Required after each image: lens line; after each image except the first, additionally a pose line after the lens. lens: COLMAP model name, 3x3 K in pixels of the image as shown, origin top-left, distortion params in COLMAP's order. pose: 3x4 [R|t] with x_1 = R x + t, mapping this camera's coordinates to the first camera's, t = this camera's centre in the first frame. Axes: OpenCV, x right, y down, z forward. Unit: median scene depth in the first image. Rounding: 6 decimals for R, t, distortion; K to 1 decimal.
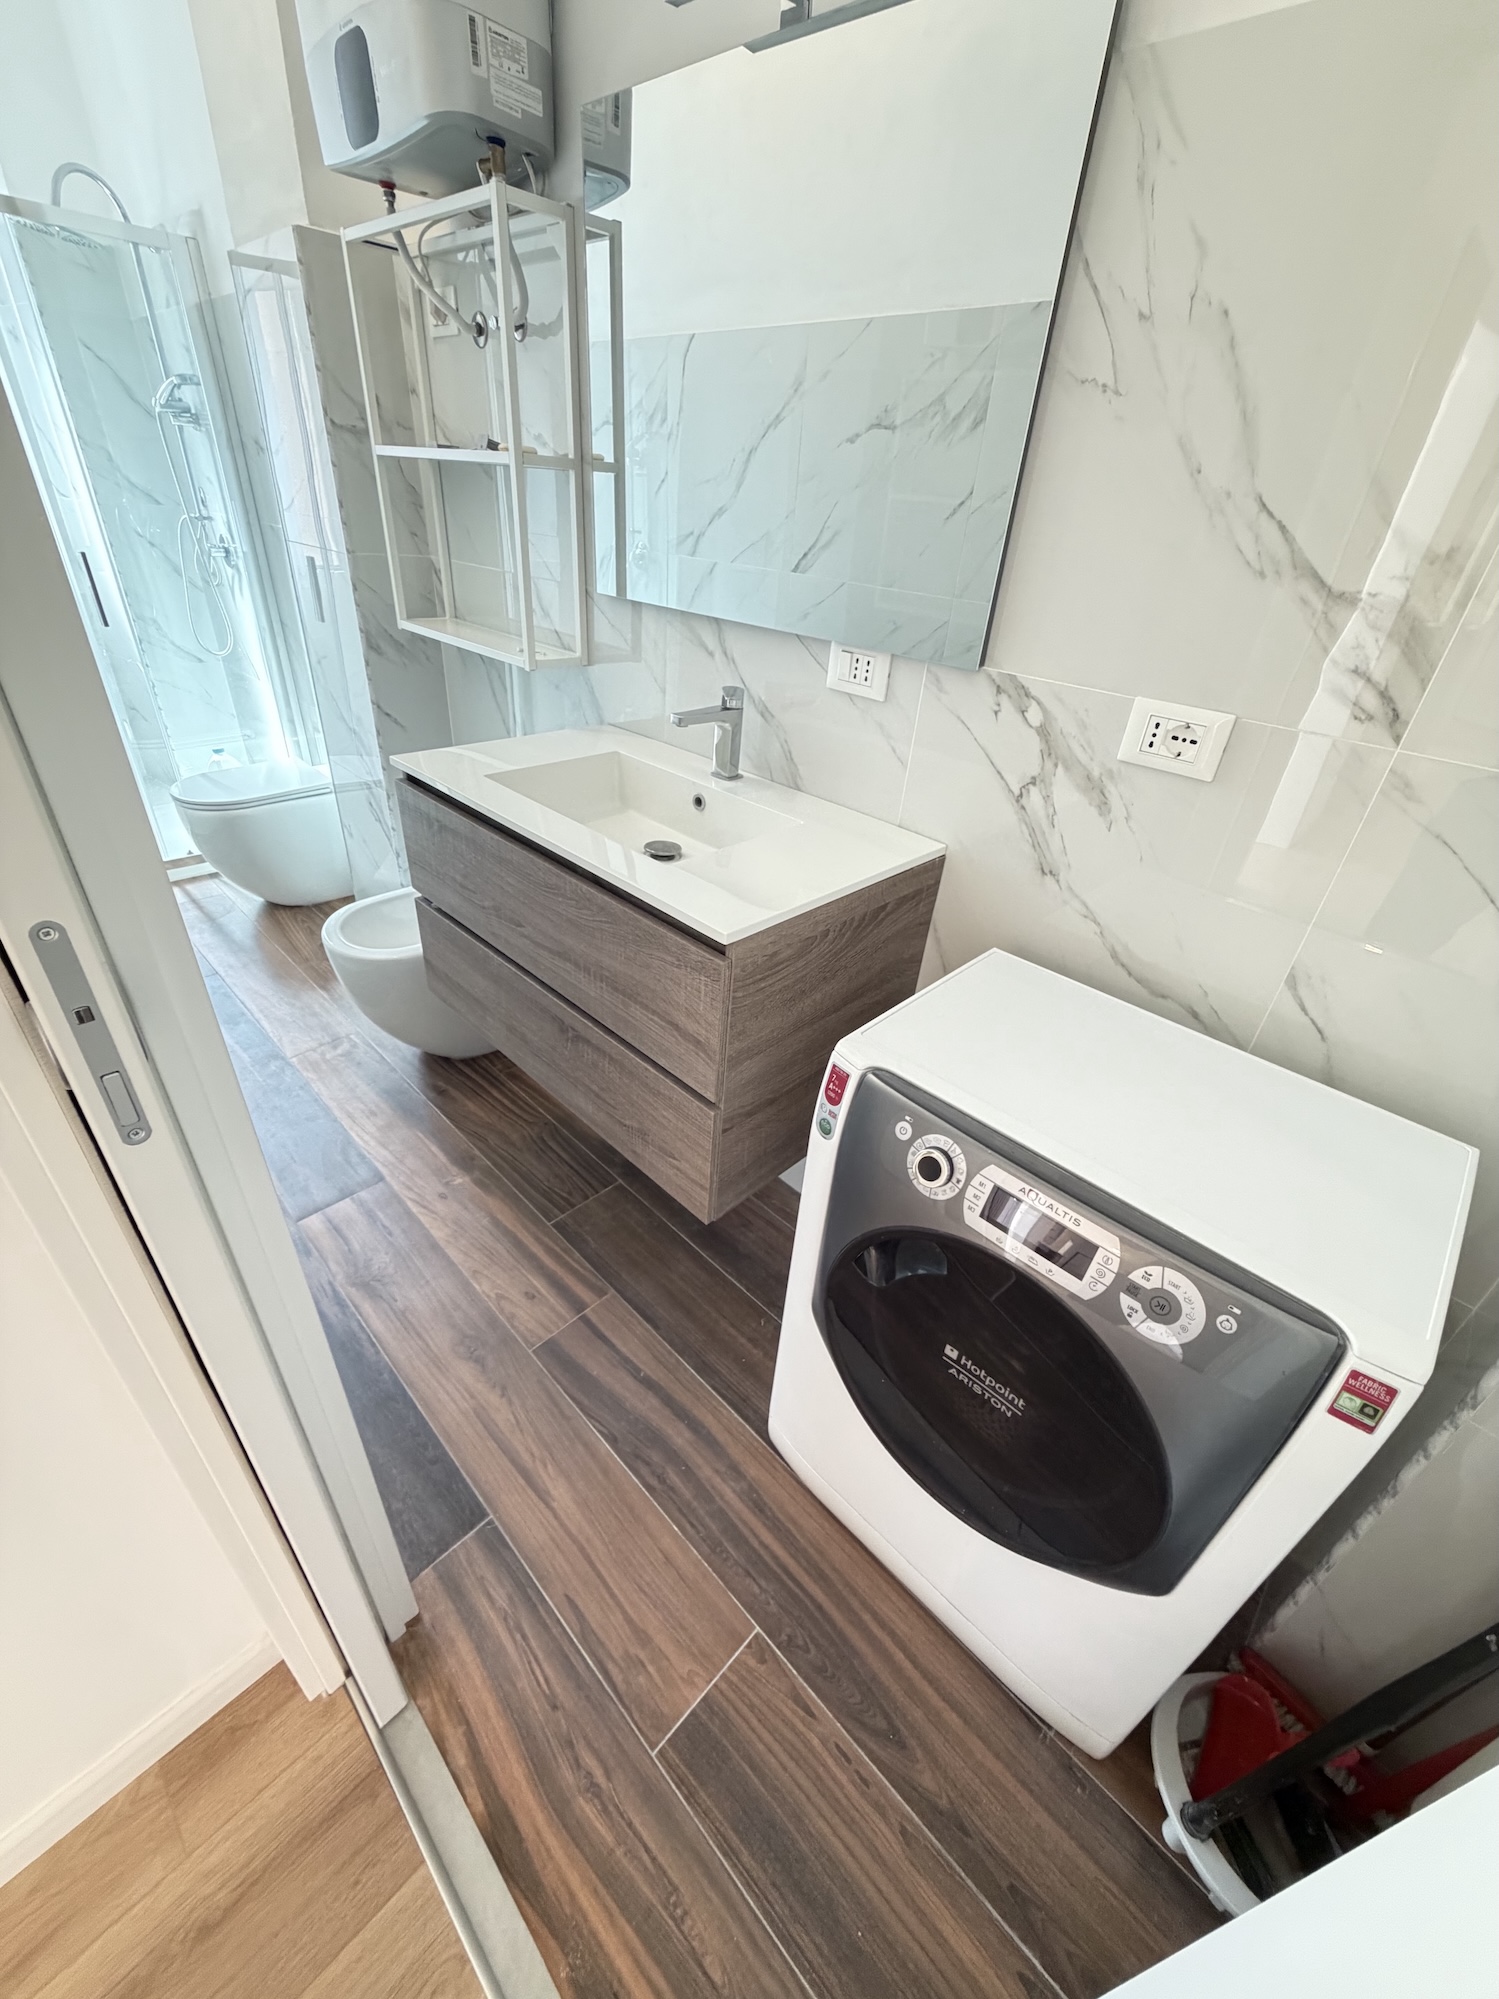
lens RADIAL K [[790.7, 0, 747.0], [0, 790.7, 997.1], [0, 0, 1]] dist [-0.000501, 0.000361]
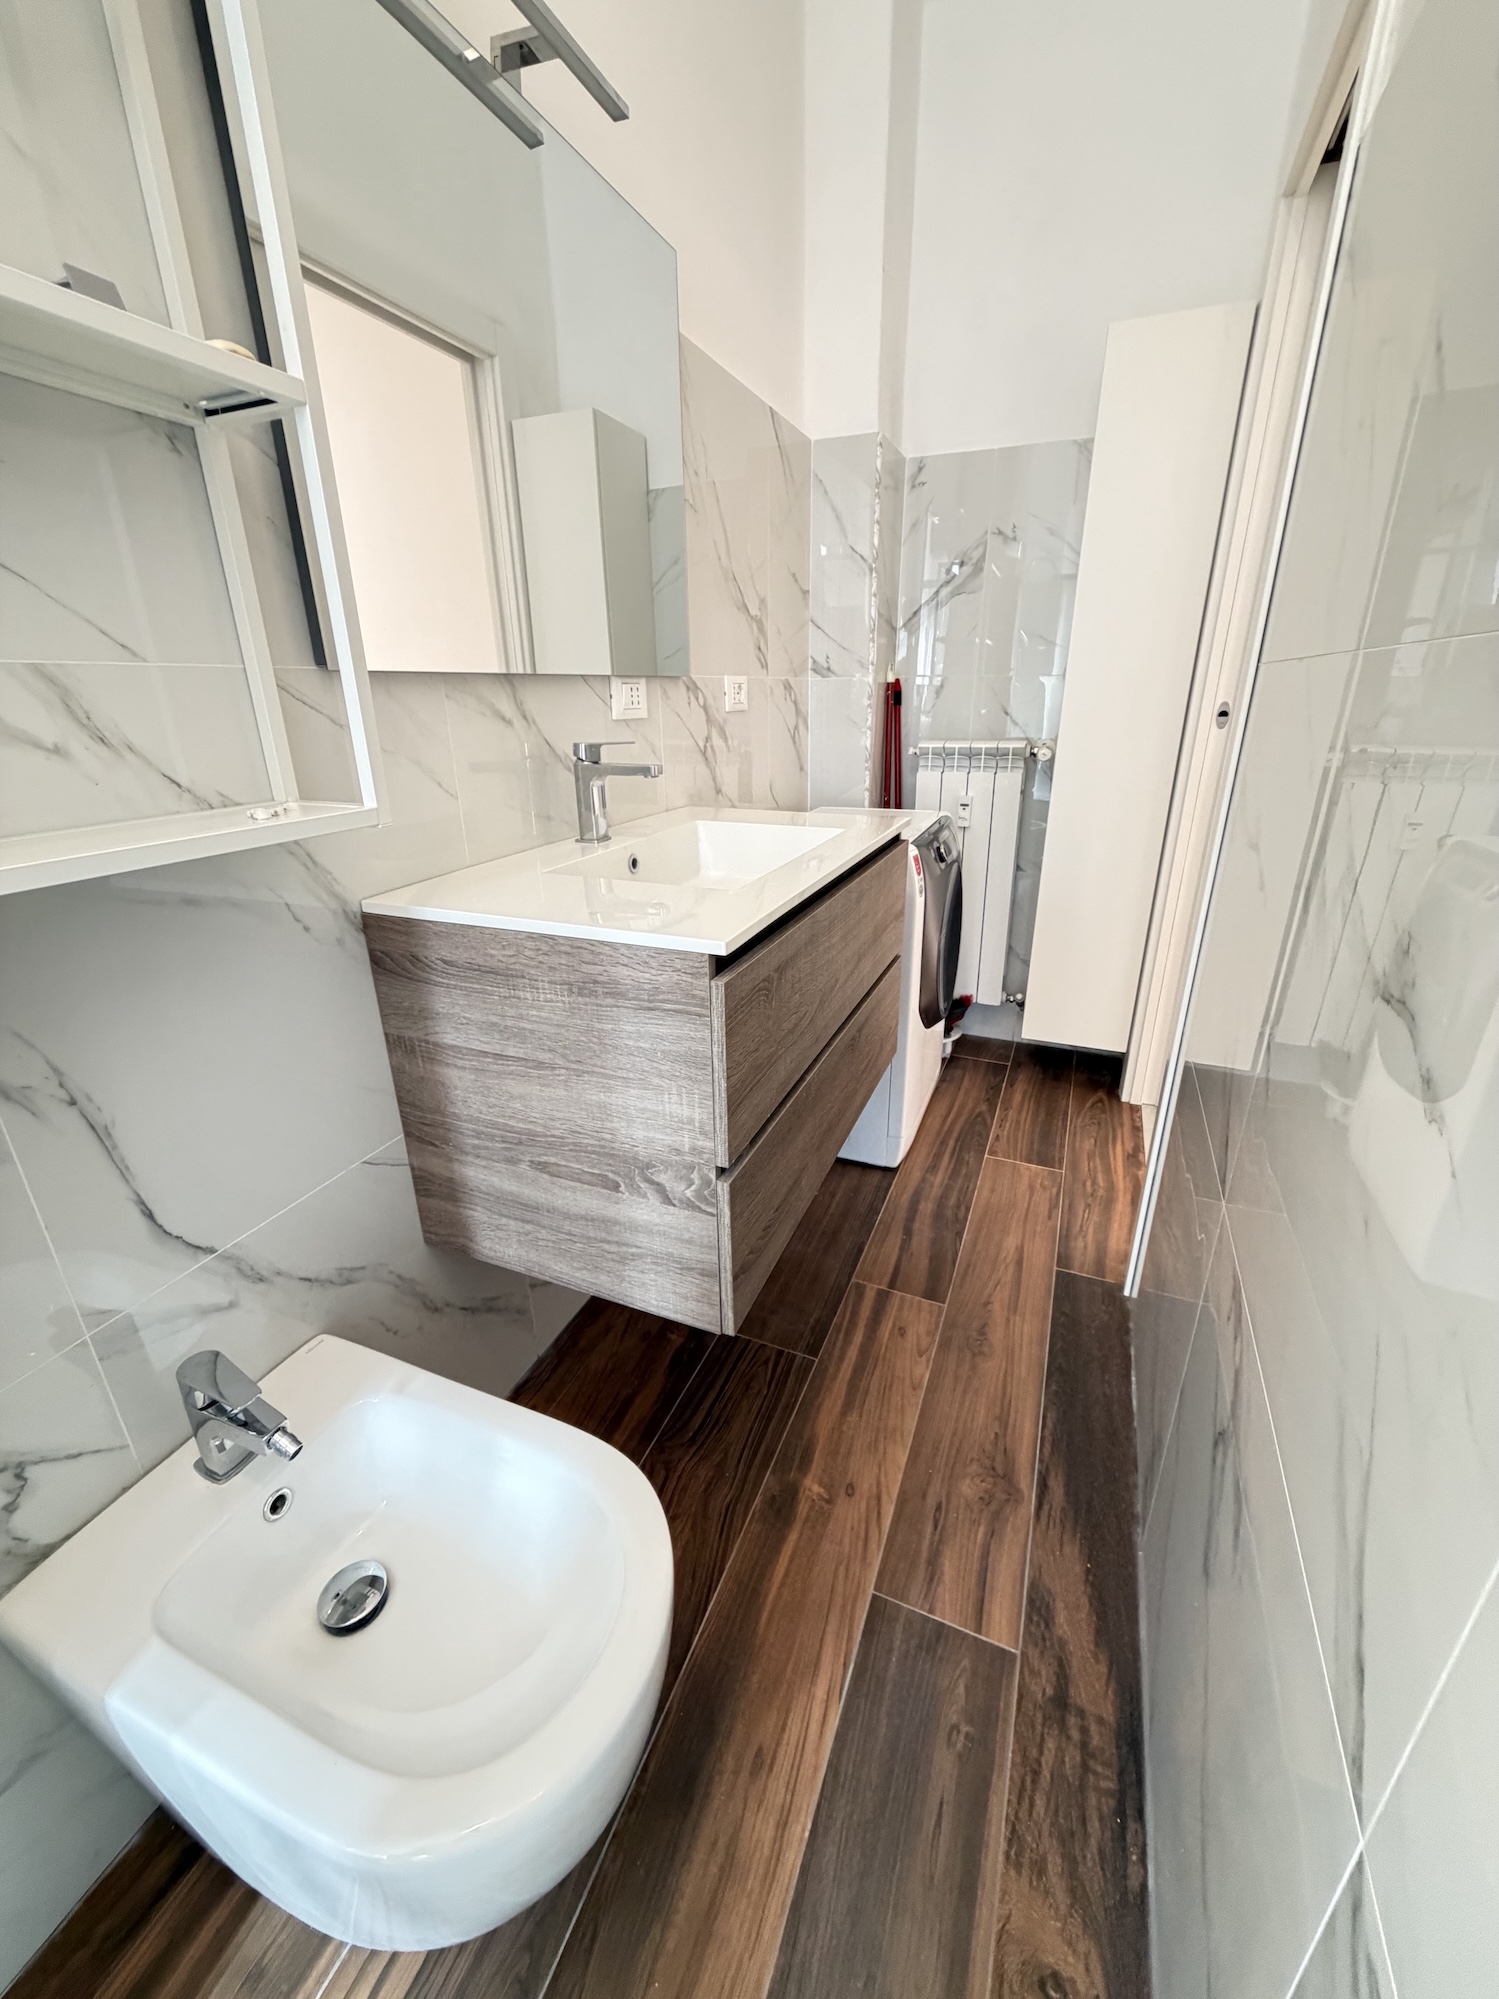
lens RADIAL K [[790.7, 0, 747.7], [0, 790.7, 996.8], [0, 0, 1]] dist [-0.000501, 0.000361]
pose [[-0.367383, -0.396804, 0.841176, -0.828050], [0.481126, 0.692926, 0.537002, -0.502204], [-0.795957, 0.601997, -0.063657, 0.928752]]
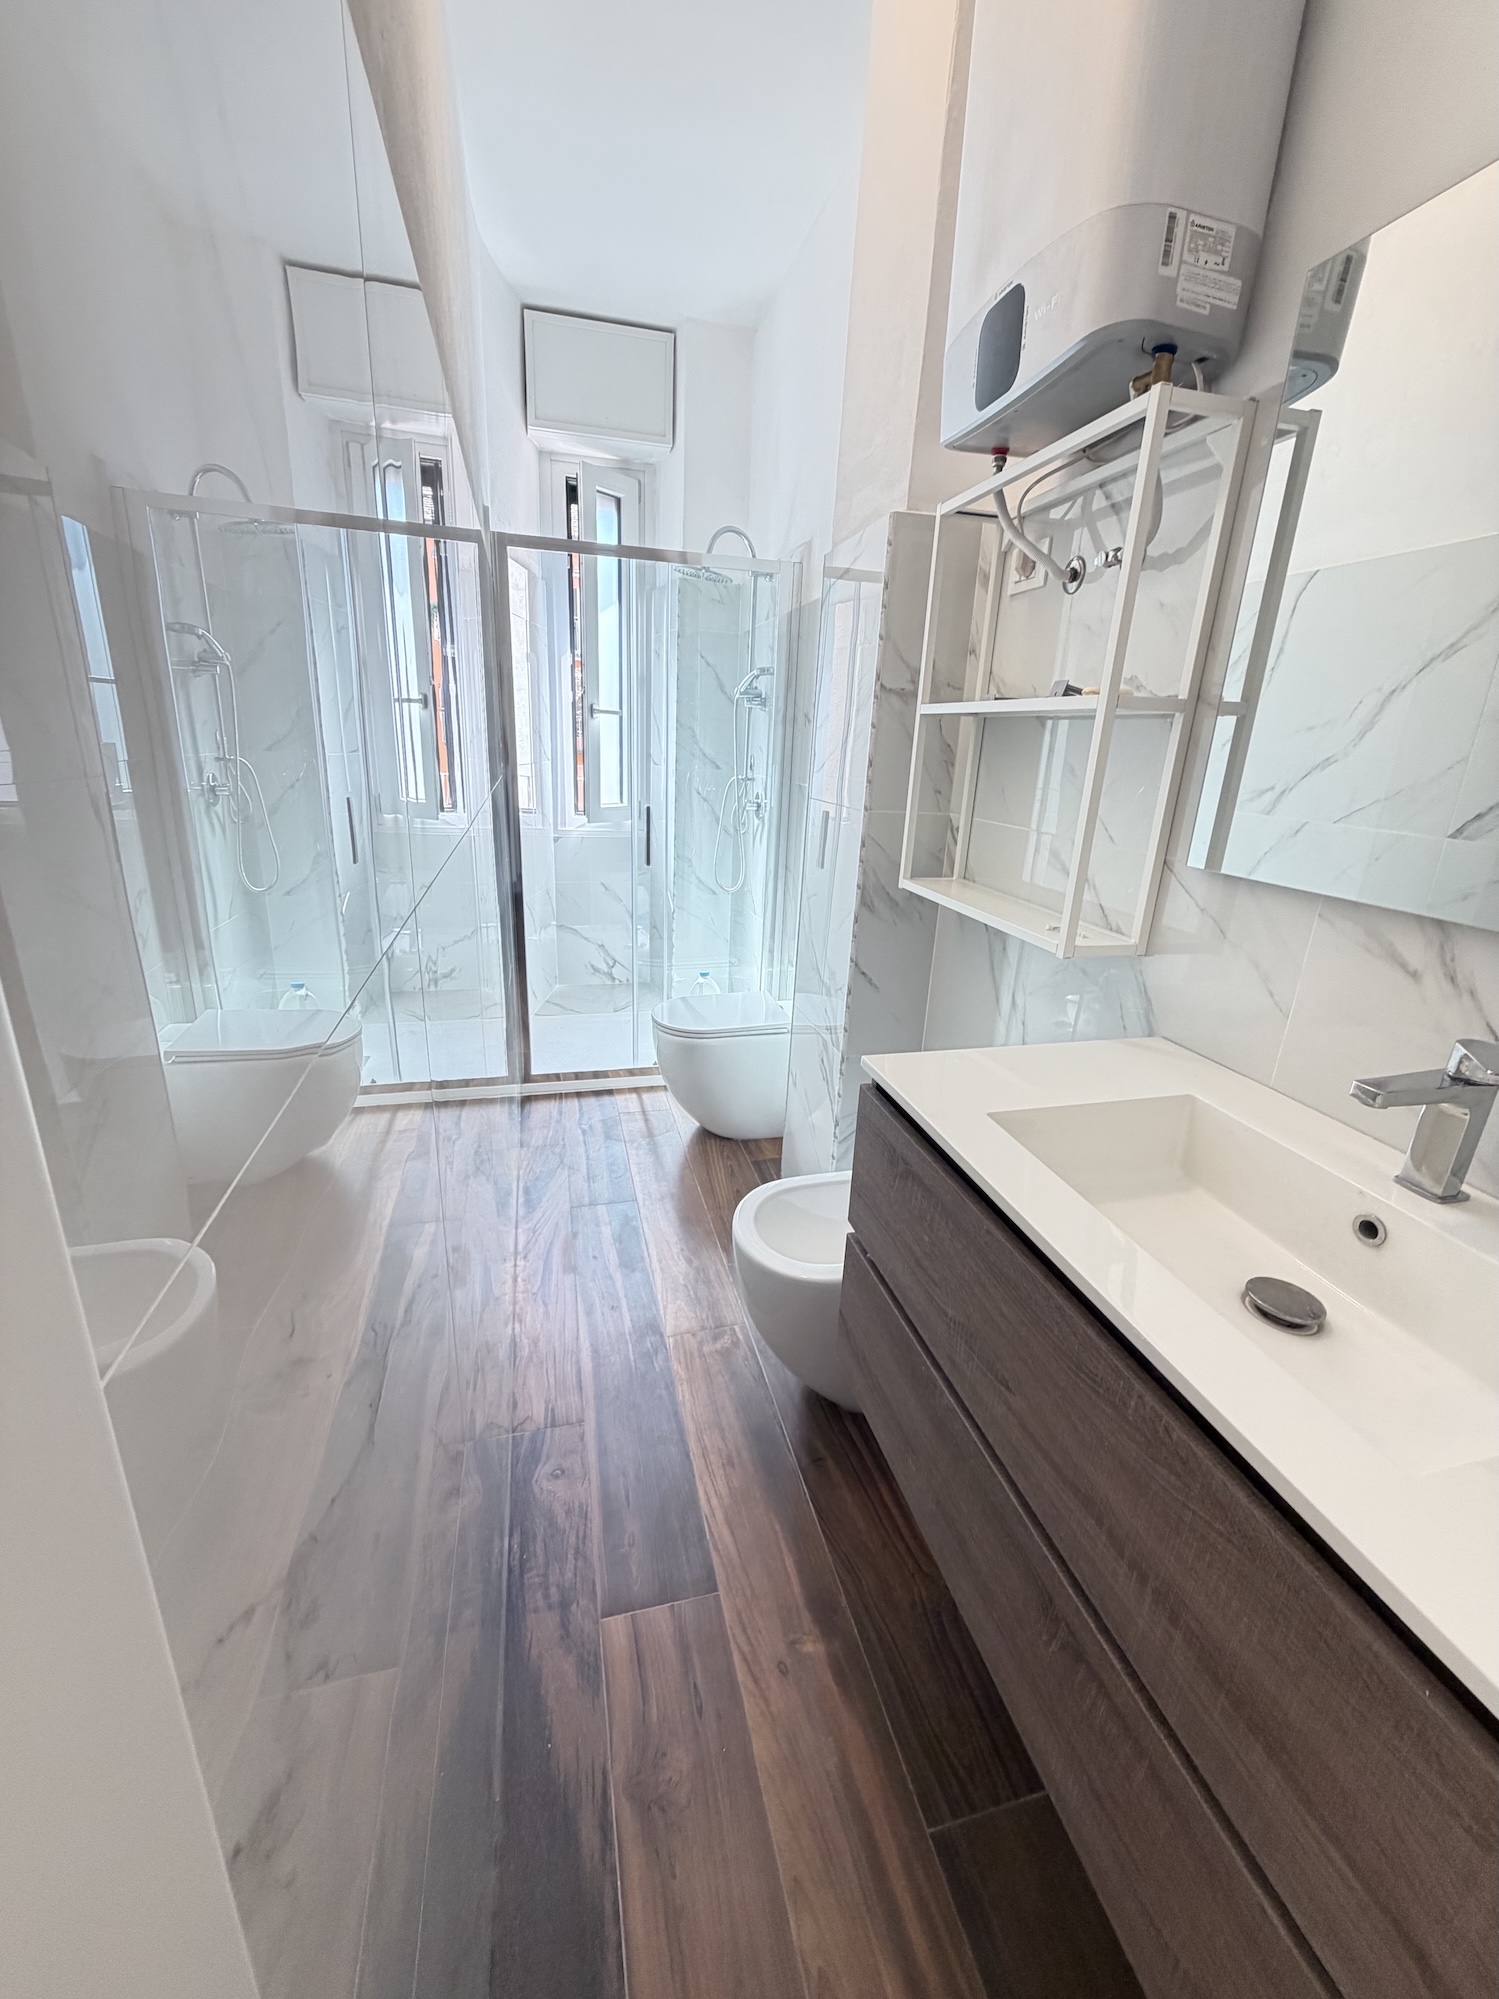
lens RADIAL K [[790.7, 0, 752.4], [0, 790.7, 997.2], [0, 0, 1]] dist [-0.000501, 0.000361]
pose [[0.859001, 0.125036, -0.496471, -0.155738], [-0.254417, 0.945762, -0.202006, -0.159518], [0.444285, 0.299834, 0.844221, 0.268559]]
